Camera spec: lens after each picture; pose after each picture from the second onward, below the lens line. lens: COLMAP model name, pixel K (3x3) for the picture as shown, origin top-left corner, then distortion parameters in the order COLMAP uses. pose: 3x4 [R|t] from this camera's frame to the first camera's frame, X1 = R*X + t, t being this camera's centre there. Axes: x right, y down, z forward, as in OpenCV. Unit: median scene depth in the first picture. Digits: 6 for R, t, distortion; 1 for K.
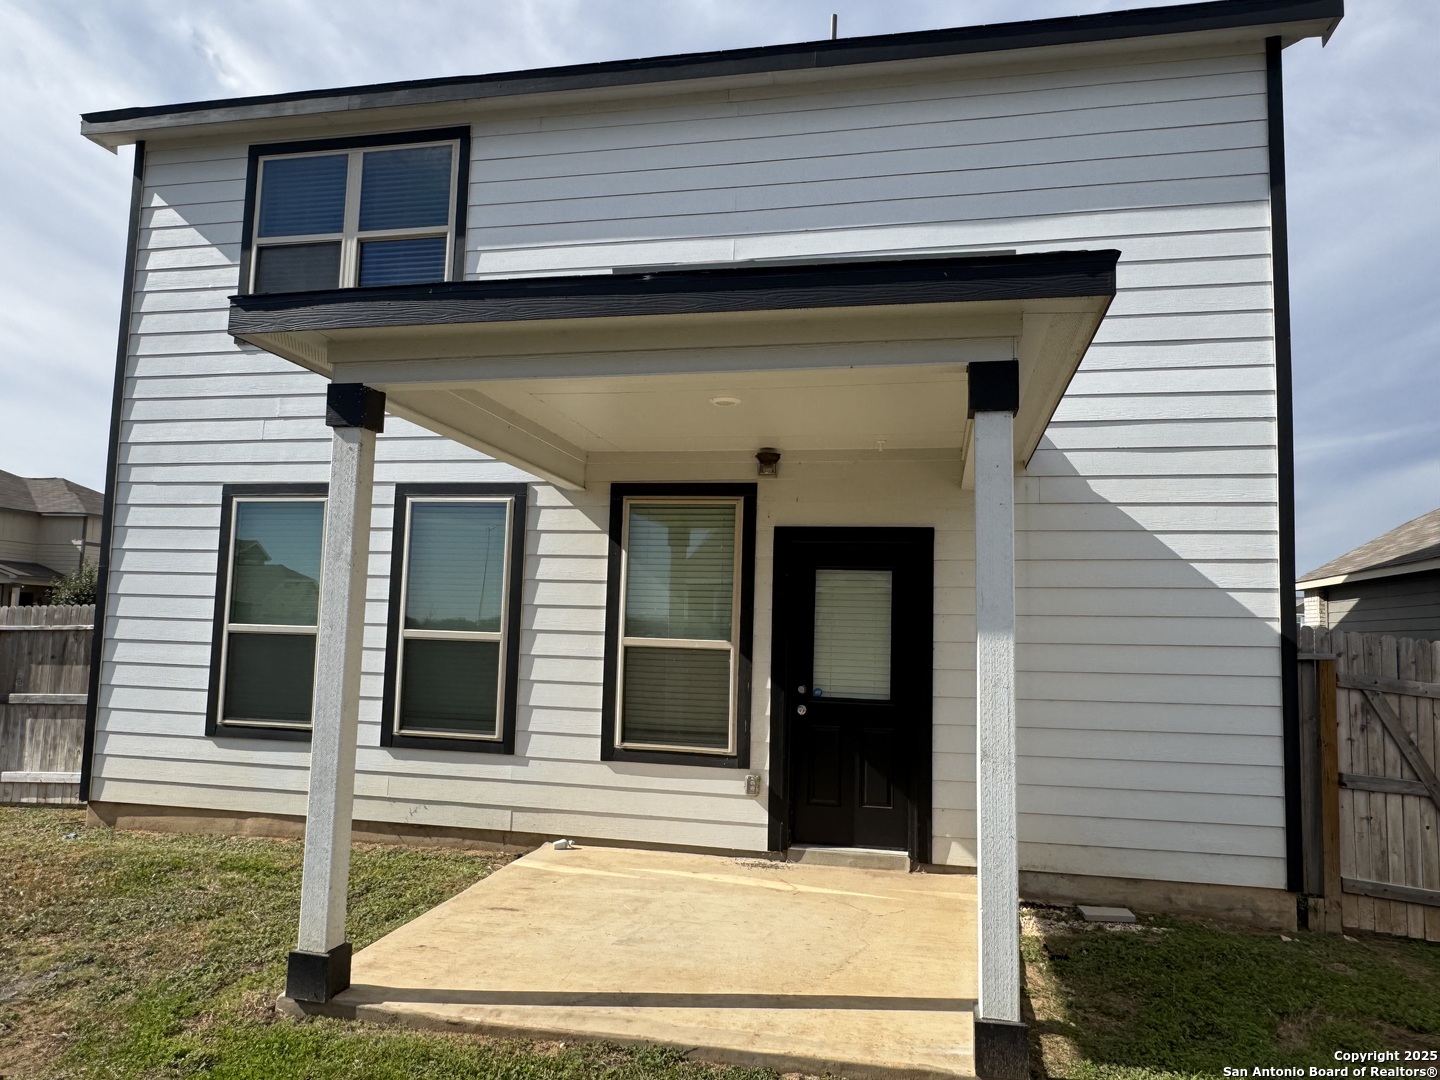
lens RADIAL K [[1009.1, 0, 720.1], [0, 1009.1, 538.3], [0, 0, 1]] dist [-0.001395, -0.004153]
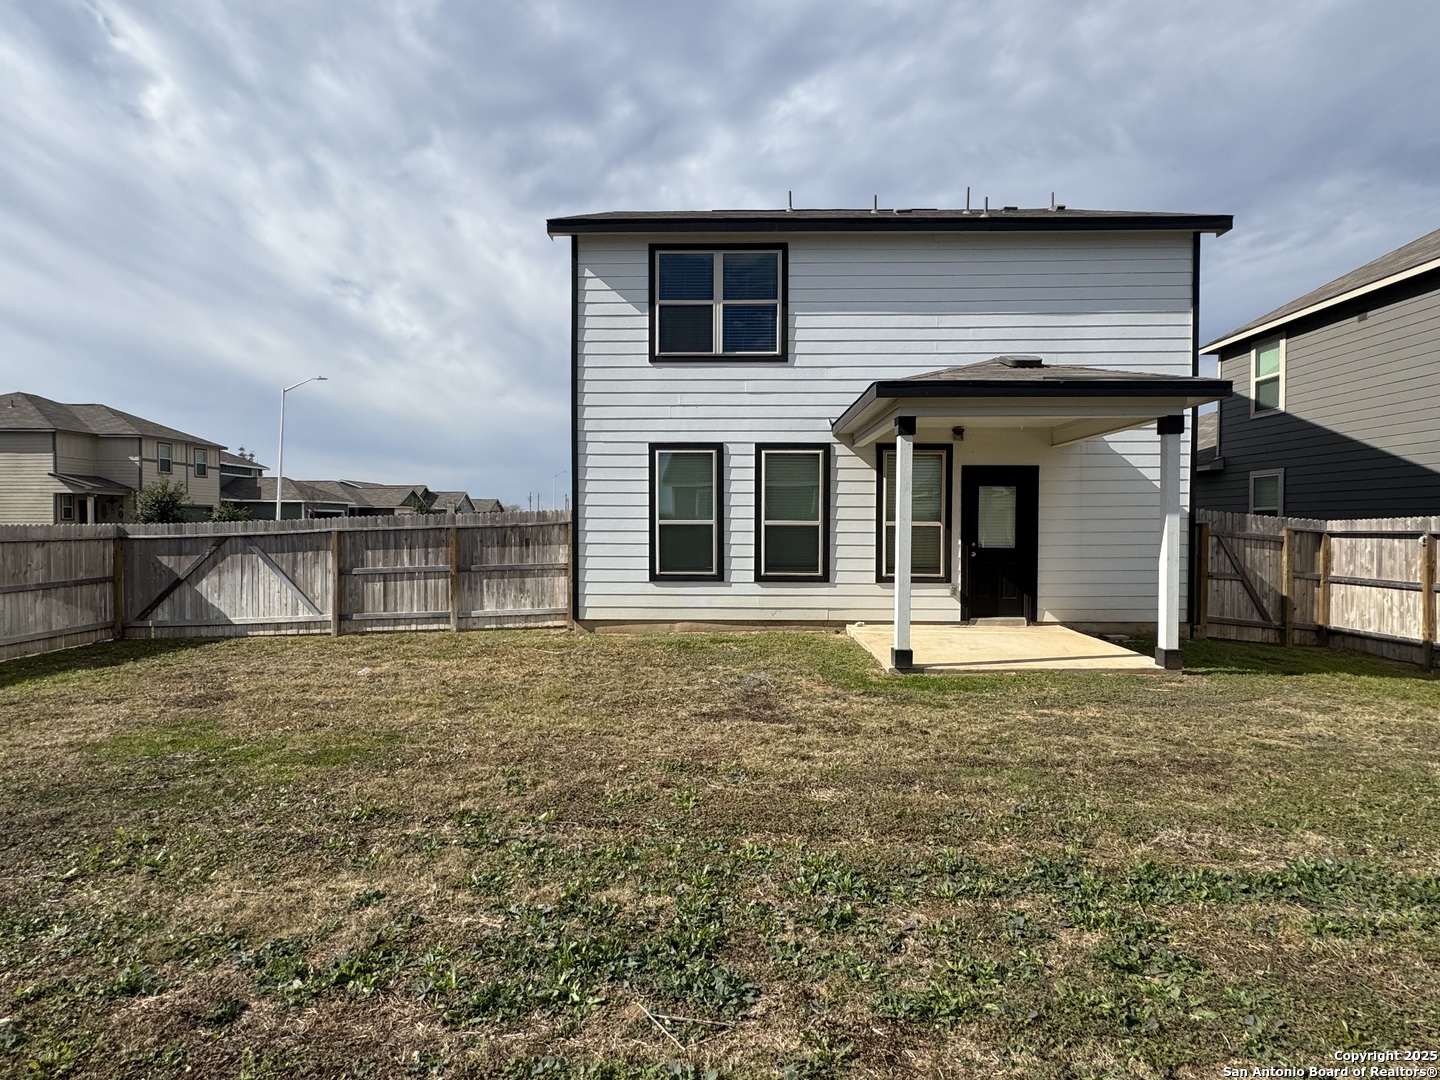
lens RADIAL K [[740.4, 0, 718.9], [0, 740.4, 536.6], [0, 0, 1]] dist [-0.007778, -0.003055]
pose [[0.980912, -0.031209, 0.191931, -0.680382], [0.007202, 0.992190, 0.124528, -0.055469], [-0.194319, -0.120768, 0.973476, -0.351179]]
